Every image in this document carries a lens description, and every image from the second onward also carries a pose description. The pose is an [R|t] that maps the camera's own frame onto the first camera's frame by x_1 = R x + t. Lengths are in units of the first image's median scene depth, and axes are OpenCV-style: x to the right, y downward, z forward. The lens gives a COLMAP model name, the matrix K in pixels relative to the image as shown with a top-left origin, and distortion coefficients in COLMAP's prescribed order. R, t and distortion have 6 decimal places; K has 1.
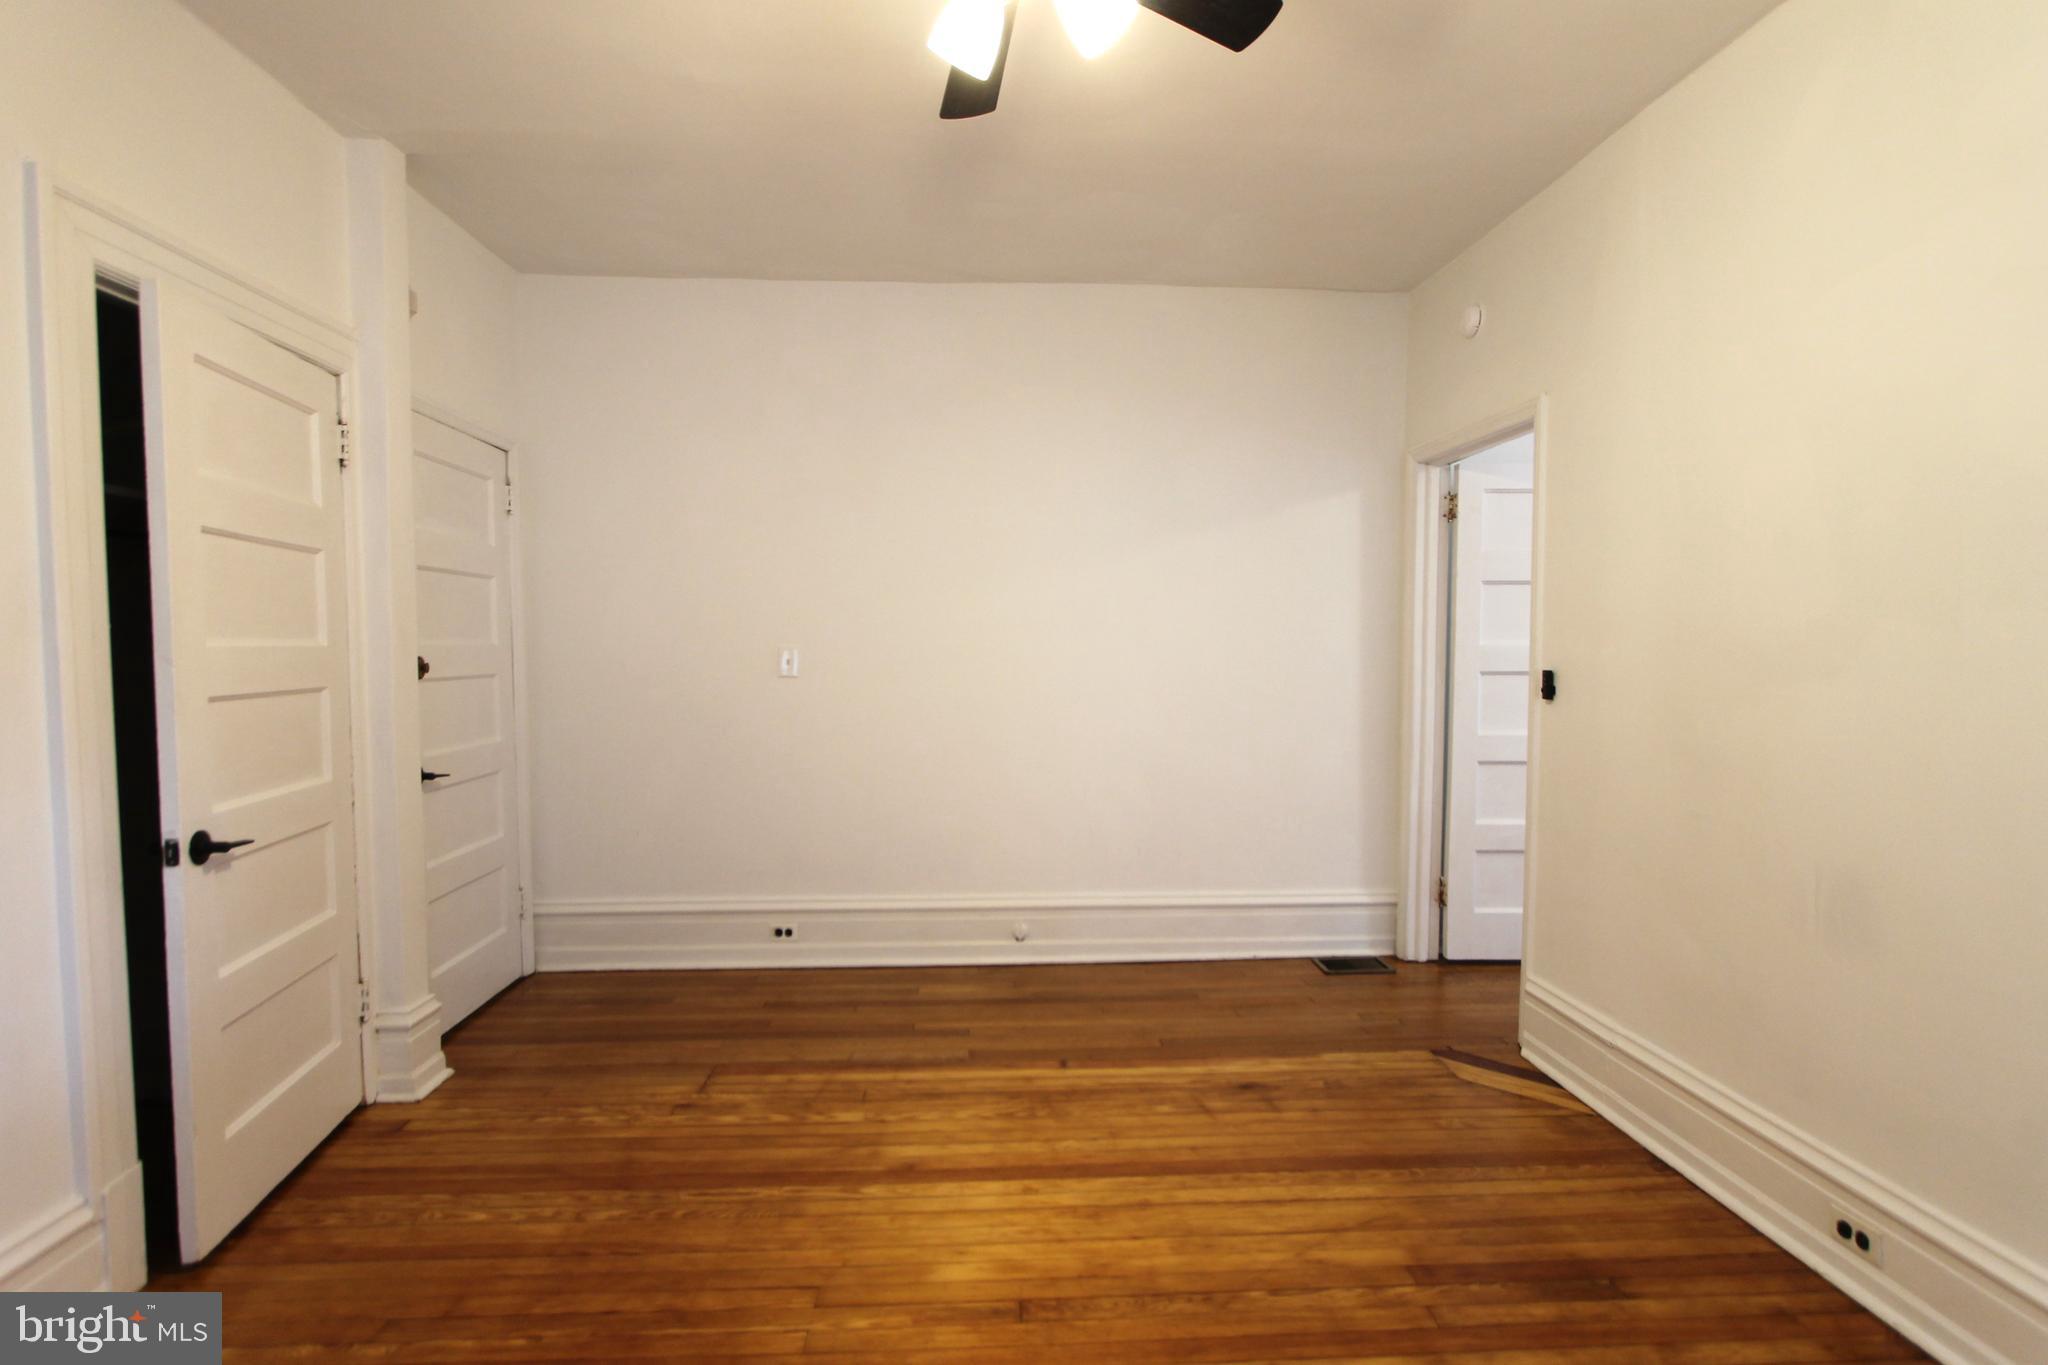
lens RADIAL K [[987.6, 0, 1027.1], [0, 987.6, 692.5], [0, 0, 1]] dist [-0.012357, 0.001019]
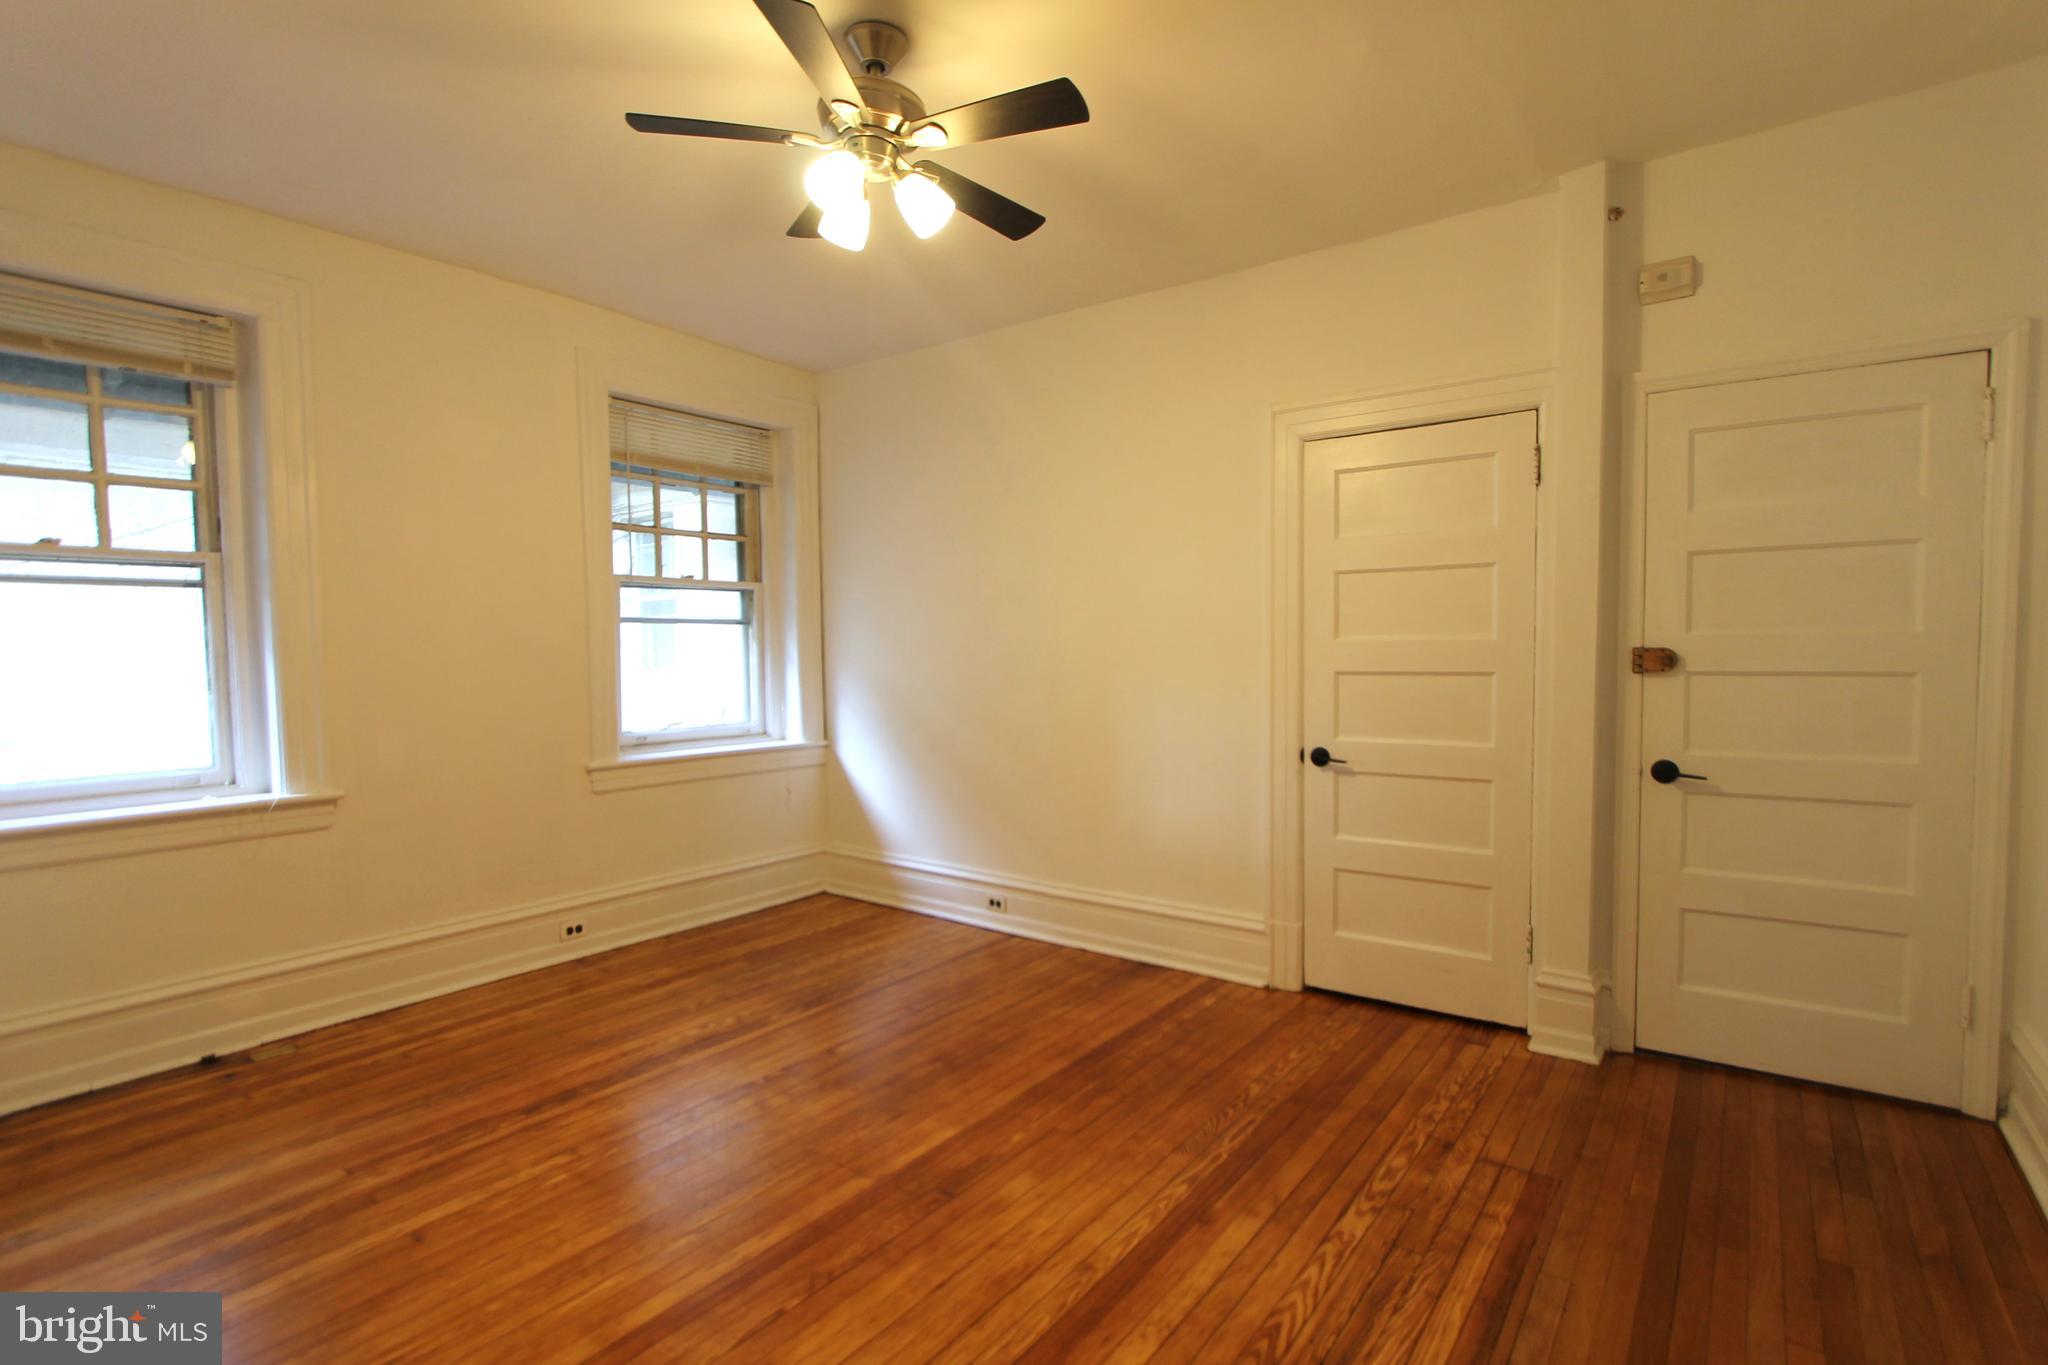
lens RADIAL K [[972.4, 0, 1027.7], [0, 972.4, 695.1], [0, 0, 1]] dist [-0.010591, 0.000234]
pose [[-0.639499, 0.043821, -0.767542, 0.574640], [-0.024250, 0.996728, 0.077110, -0.054786], [0.768410, 0.067925, -0.636343, 1.259927]]
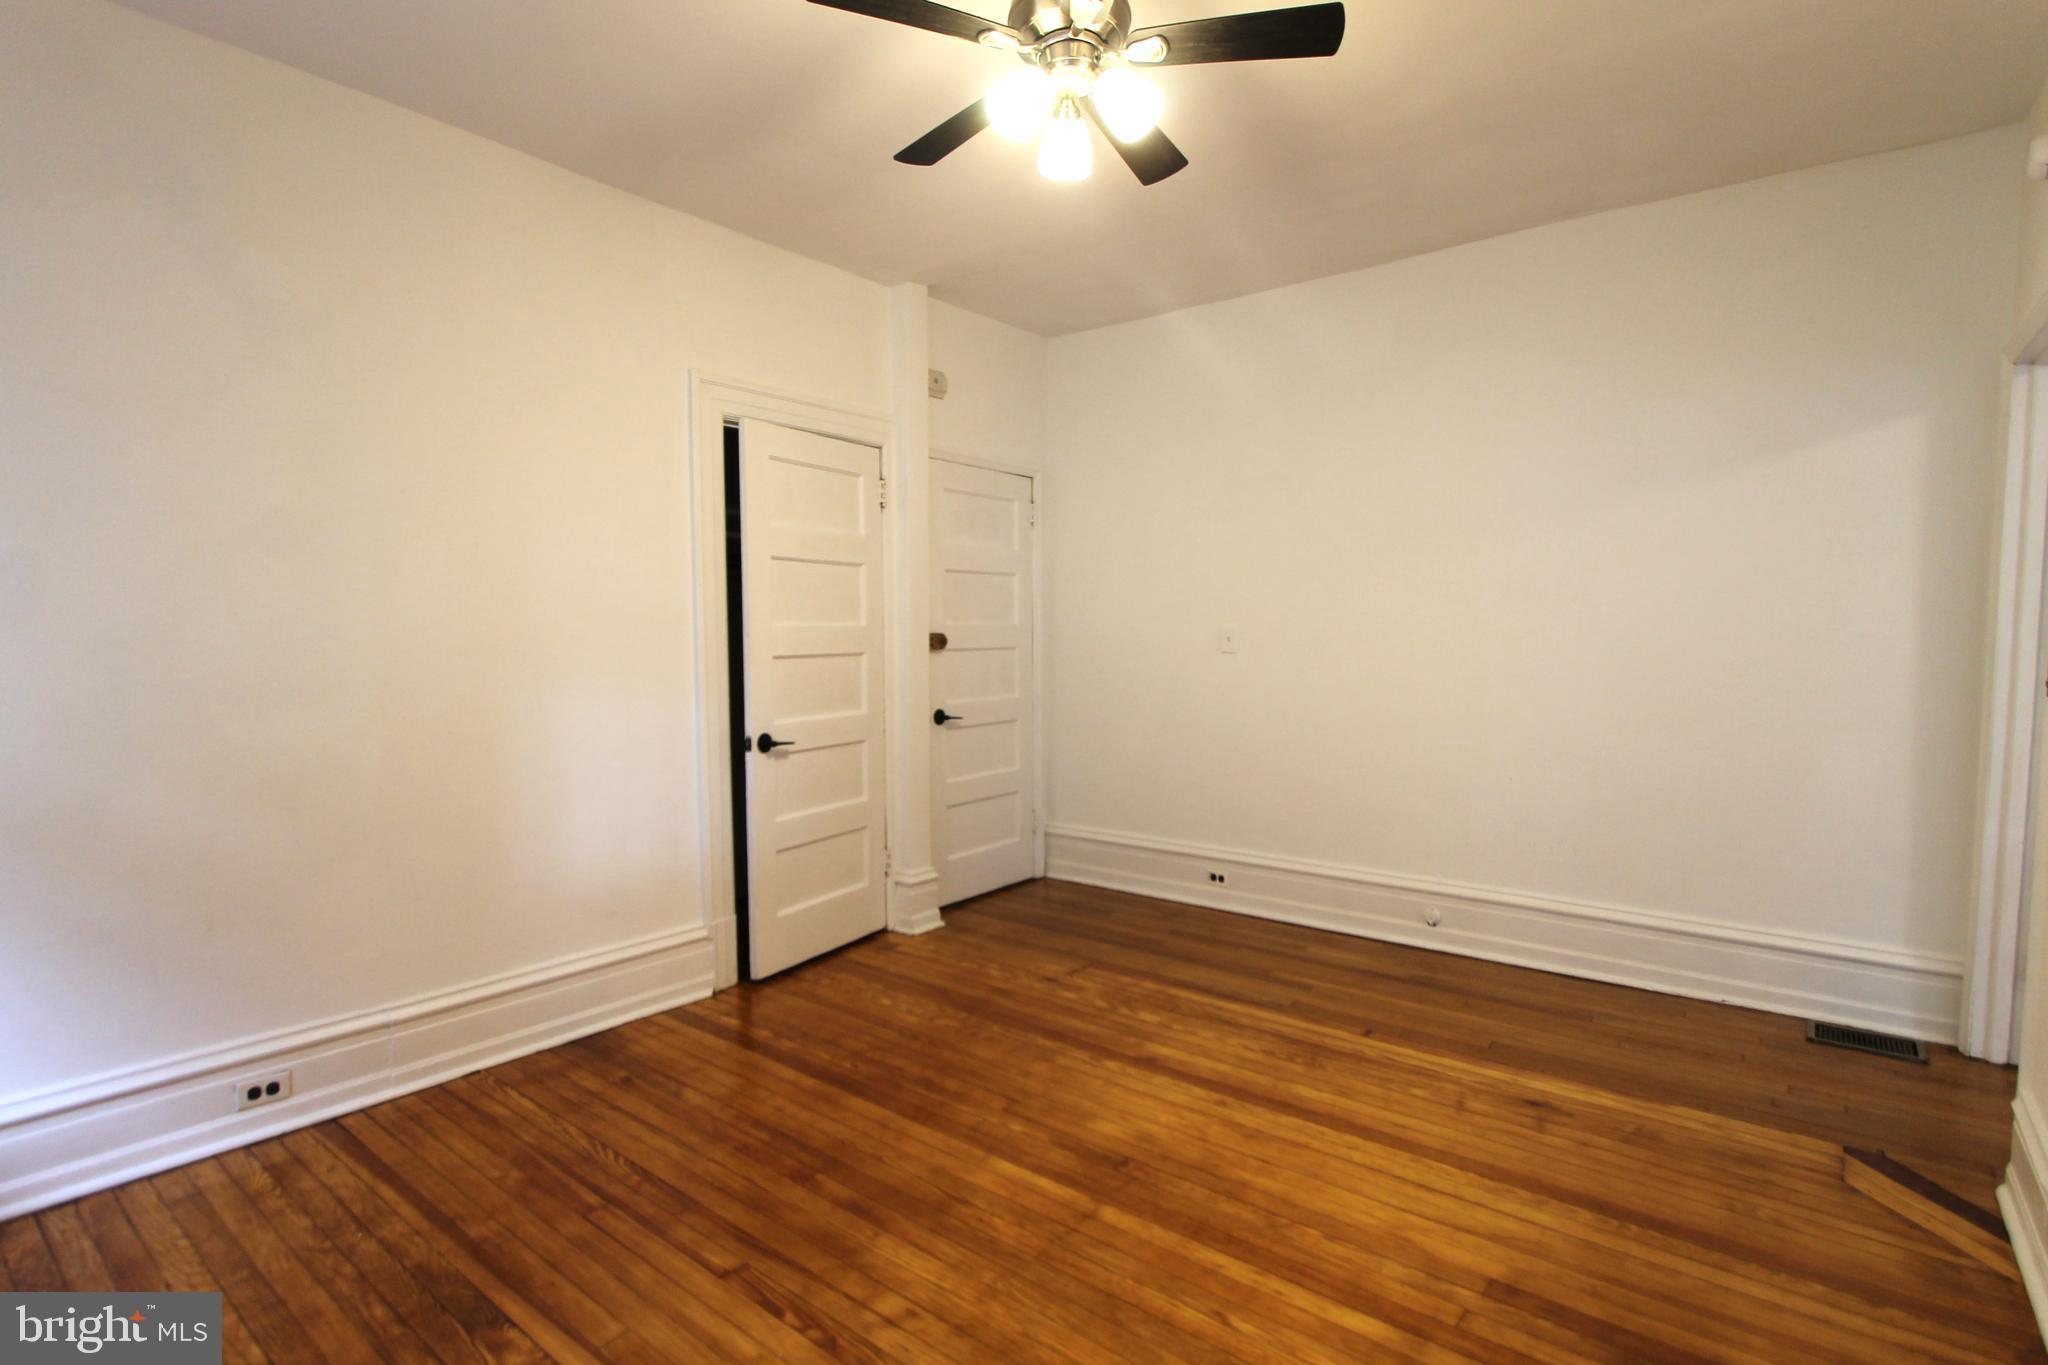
lens RADIAL K [[1000.0, 0, 1021.7], [0, 1000.0, 694.9], [0, 0, 1]] dist [-0.015768, 0.000790]
pose [[0.744350, 0.042137, -0.666459, 0.495335], [-0.027757, 0.999097, 0.032167, 0.003225], [0.667213, -0.005445, 0.744847, -0.007617]]
